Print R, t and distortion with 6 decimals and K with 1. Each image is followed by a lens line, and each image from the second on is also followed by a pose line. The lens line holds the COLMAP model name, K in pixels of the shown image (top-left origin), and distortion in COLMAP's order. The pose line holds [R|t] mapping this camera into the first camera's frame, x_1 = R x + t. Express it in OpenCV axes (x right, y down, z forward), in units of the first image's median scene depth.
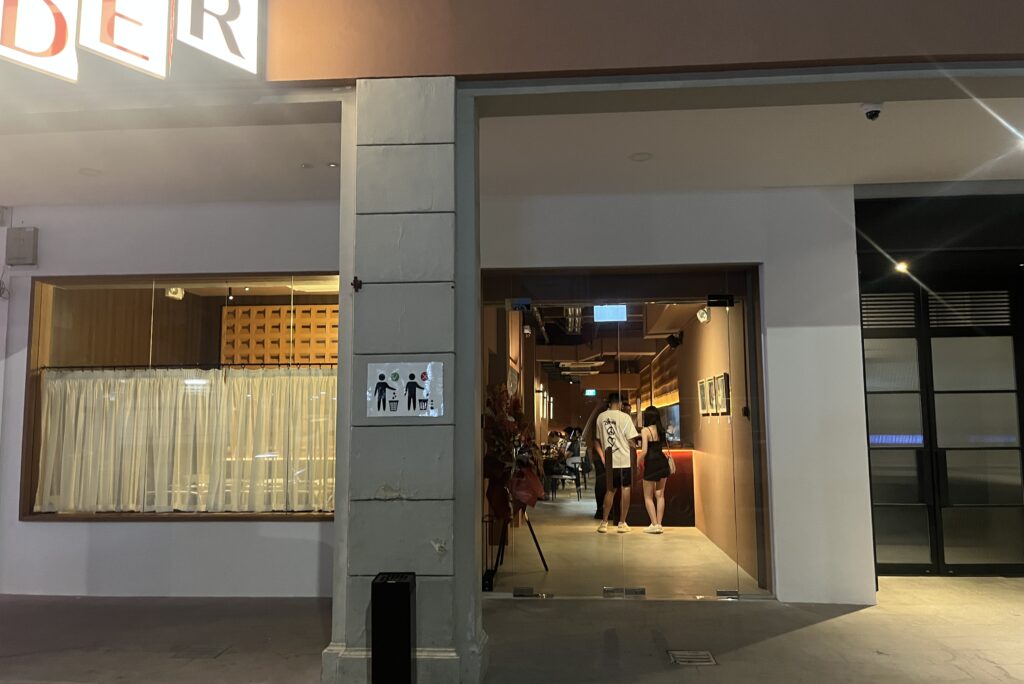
lens RADIAL K [[763.6, 0, 512.0], [0, 763.6, 342.0], [0, 0, 1]] dist [0.041843, -0.062866]
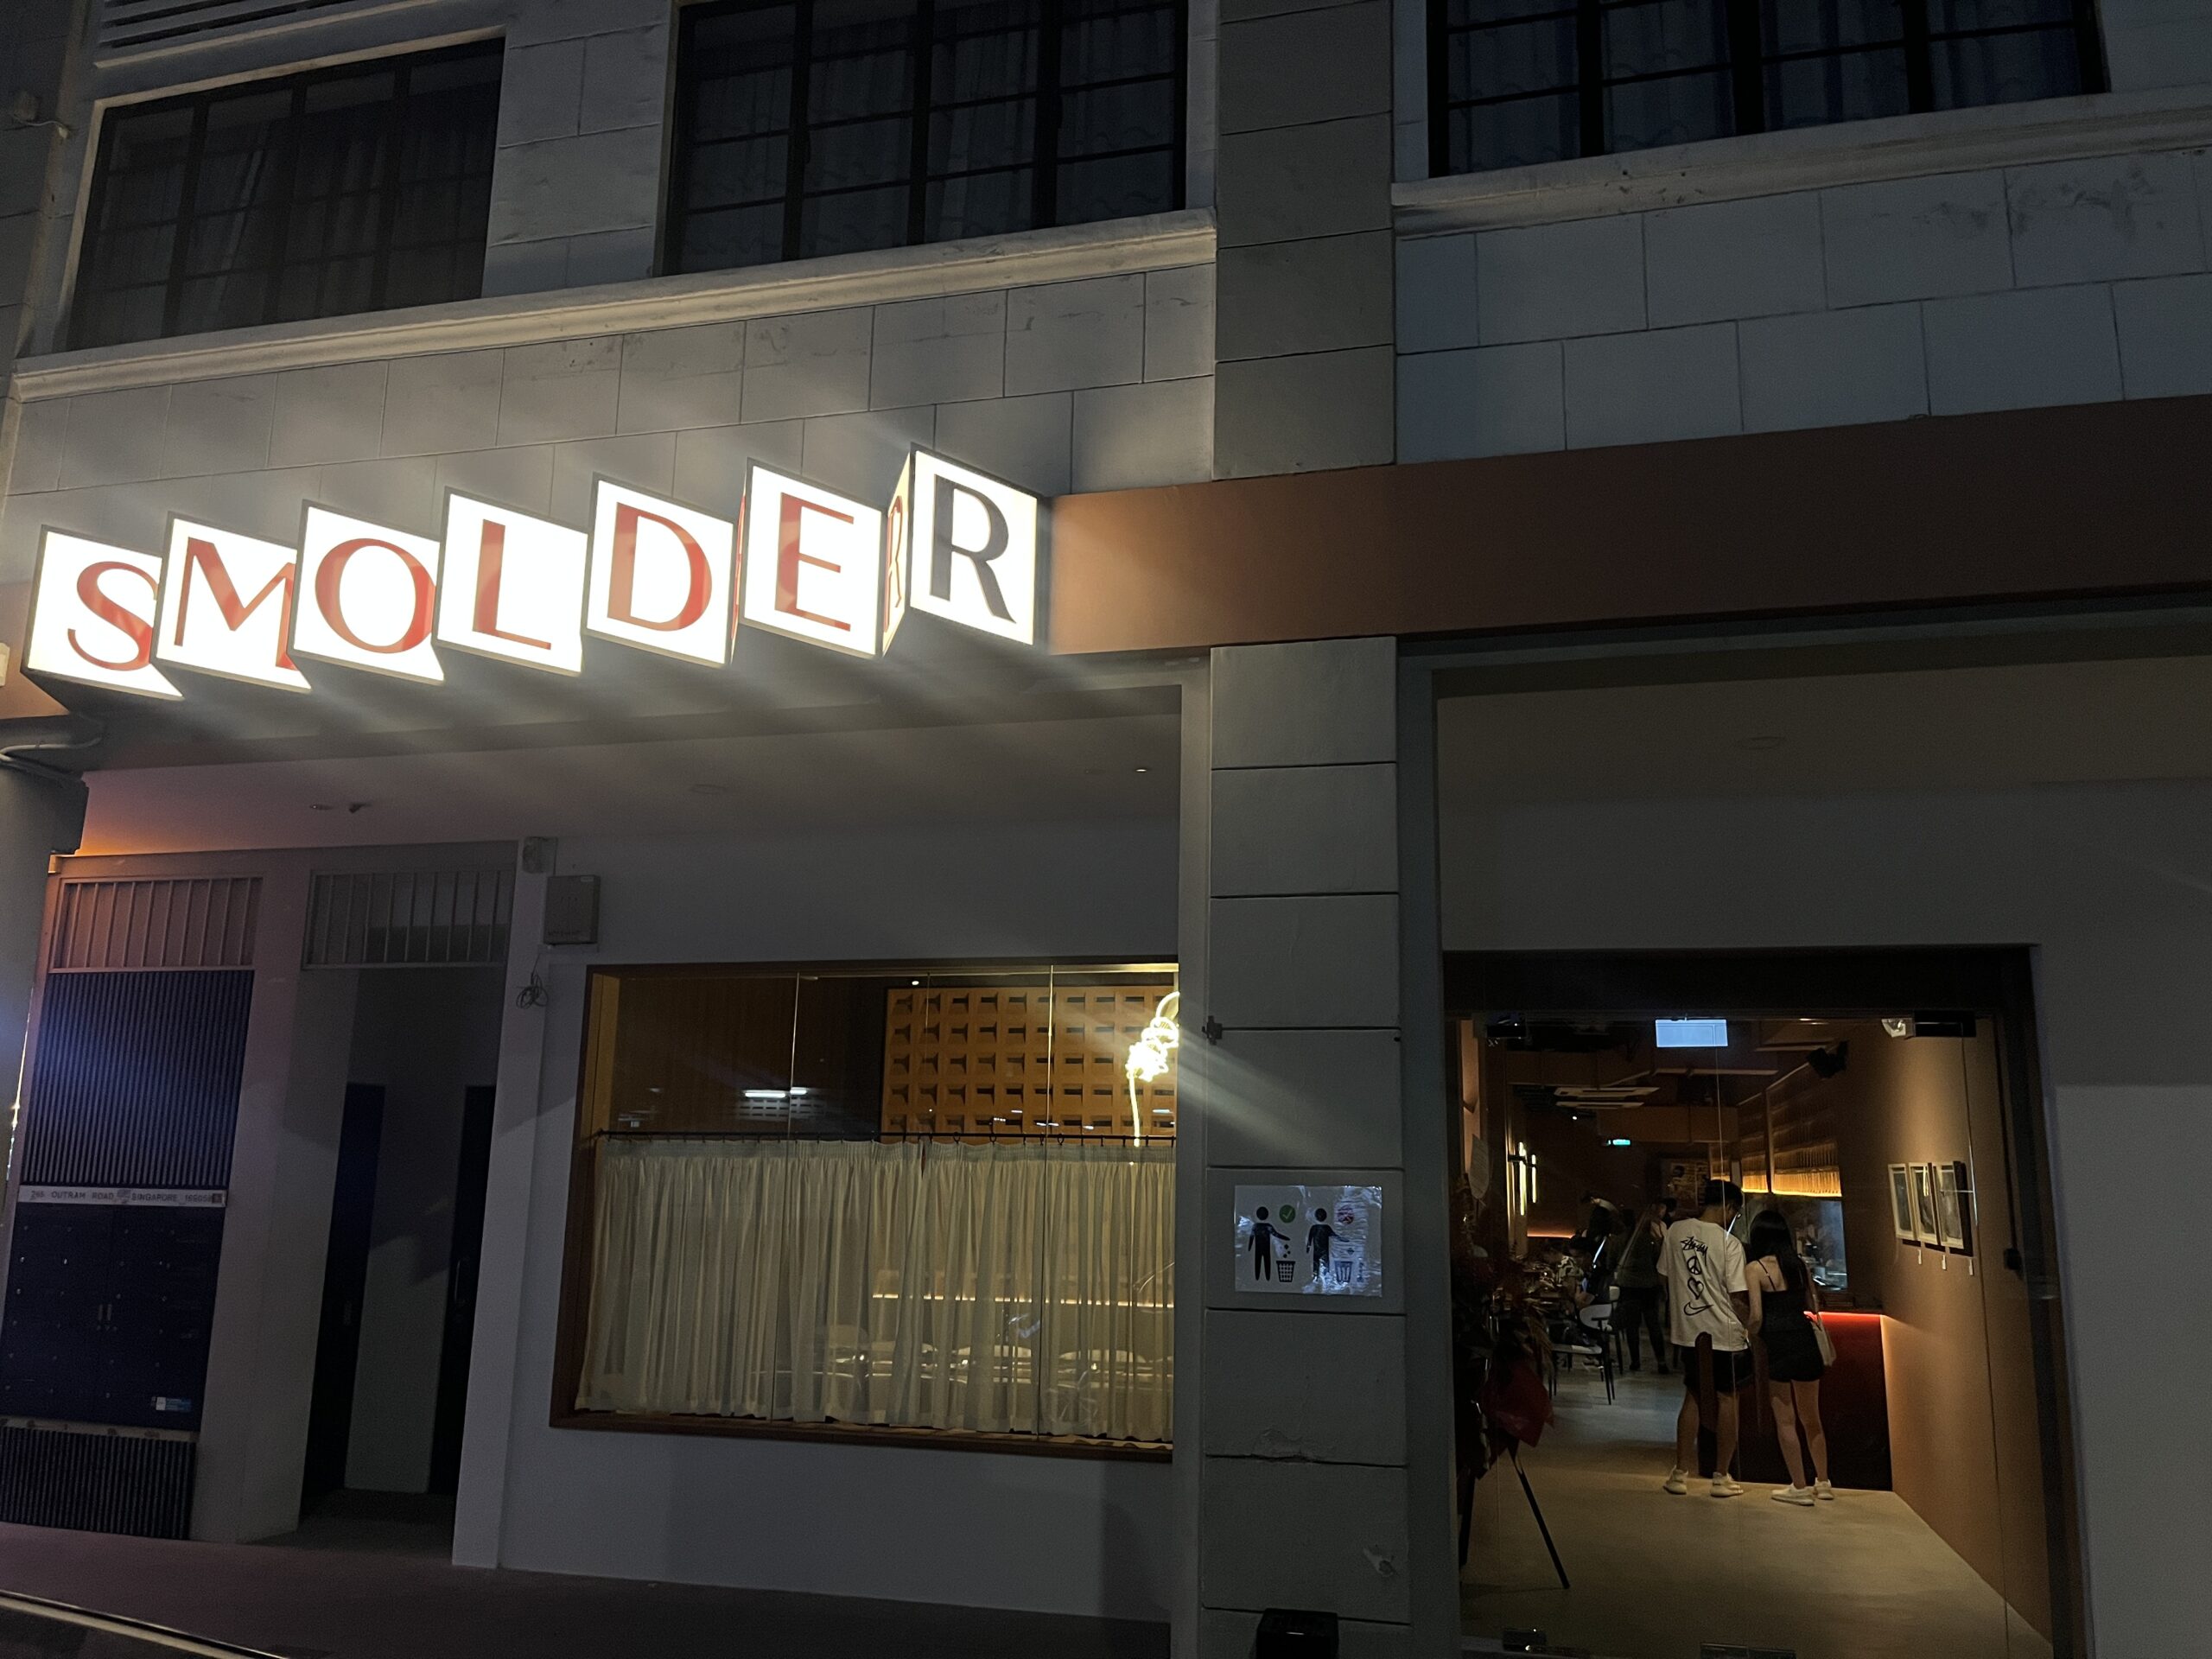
lens RADIAL K [[1677.3, 0, 1106.0], [0, 1677.3, 829.5], [0, 0, 1]] dist [0.032977, -0.003926]
pose [[0.984108, -0.008945, -0.177346, -0.047723], [-0.006328, 0.996329, -0.085371, -0.080366], [0.177458, 0.085137, 0.980439, -0.115034]]
